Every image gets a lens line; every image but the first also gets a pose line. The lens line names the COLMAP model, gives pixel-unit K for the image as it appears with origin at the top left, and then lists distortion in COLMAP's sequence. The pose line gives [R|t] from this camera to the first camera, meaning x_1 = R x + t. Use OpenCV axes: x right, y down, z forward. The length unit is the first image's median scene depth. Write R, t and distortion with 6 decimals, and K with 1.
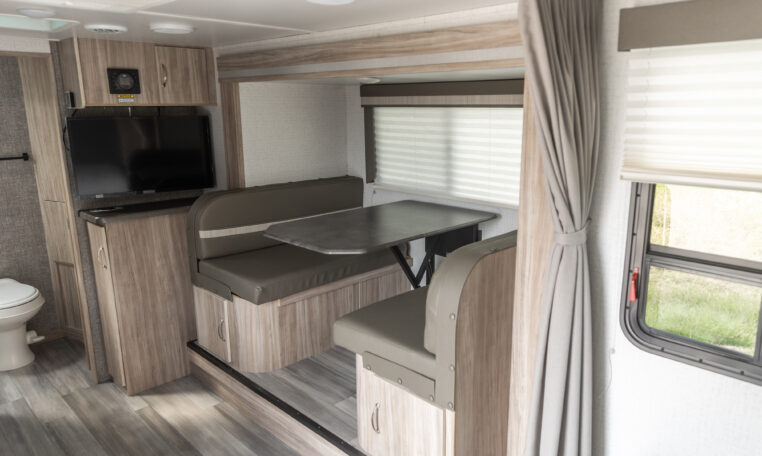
lens RADIAL K [[543.3, 0, 404.8], [0, 543.3, 229.9], [0, 0, 1]] dist [0.004020, -0.000656]
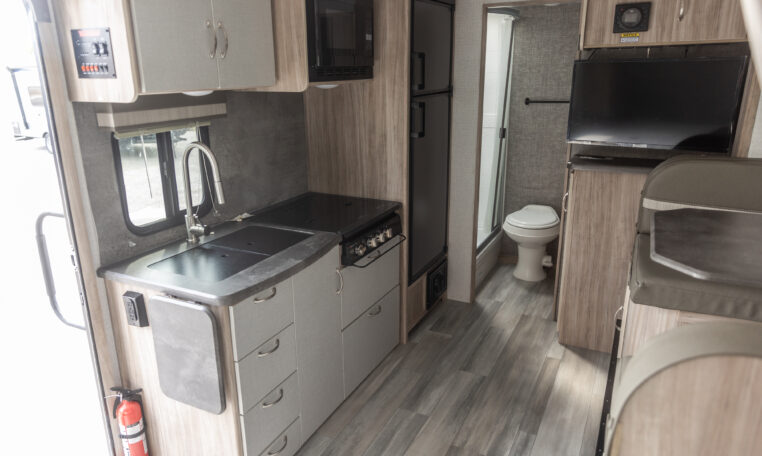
lens RADIAL K [[525.3, 0, 368.8], [0, 525.3, 231.9], [0, 0, 1]] dist [0.013443, -0.006374]
pose [[0.278581, 0.278362, -0.919188, 0.247412], [-0.196970, 0.953292, 0.228993, -0.048258], [0.939998, 0.117259, 0.320398, 0.339657]]
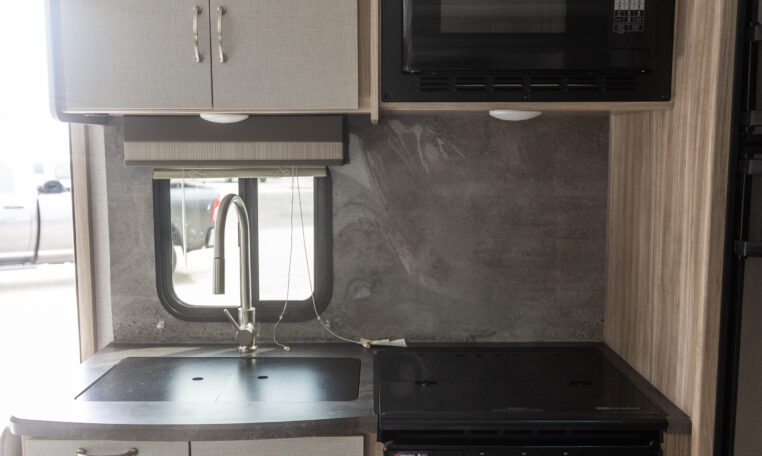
lens RADIAL K [[757.9, 0, 379.9], [0, 757.9, 240.8], [0, 0, 1]] dist [0.010317, 0.001646]
pose [[-0.719305, 0.085623, -0.689398, -0.123131], [-0.156055, 0.947097, 0.280455, -0.116395], [0.676940, 0.309316, -0.667889, 0.840312]]
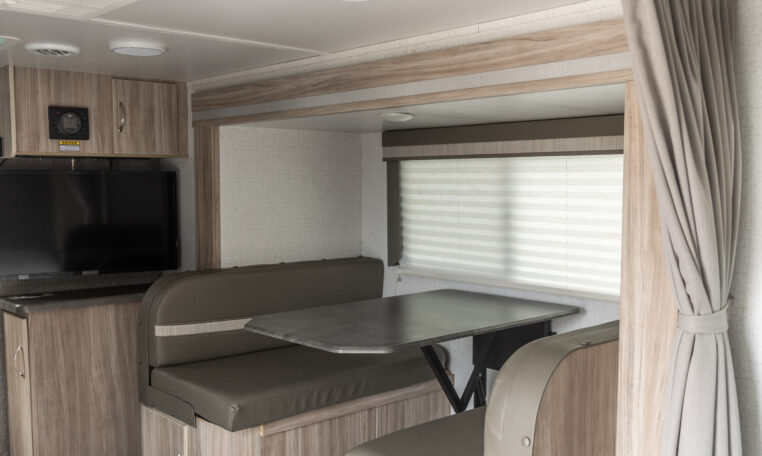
lens RADIAL K [[757.9, 0, 379.9], [0, 757.9, 240.8], [0, 0, 1]] dist [0.010317, 0.001646]
pose [[0.997640, 0.006898, -0.068310, -0.016316], [-0.017016, 0.988741, -0.148664, 0.032929], [0.066516, 0.149475, 0.986526, 0.021783]]
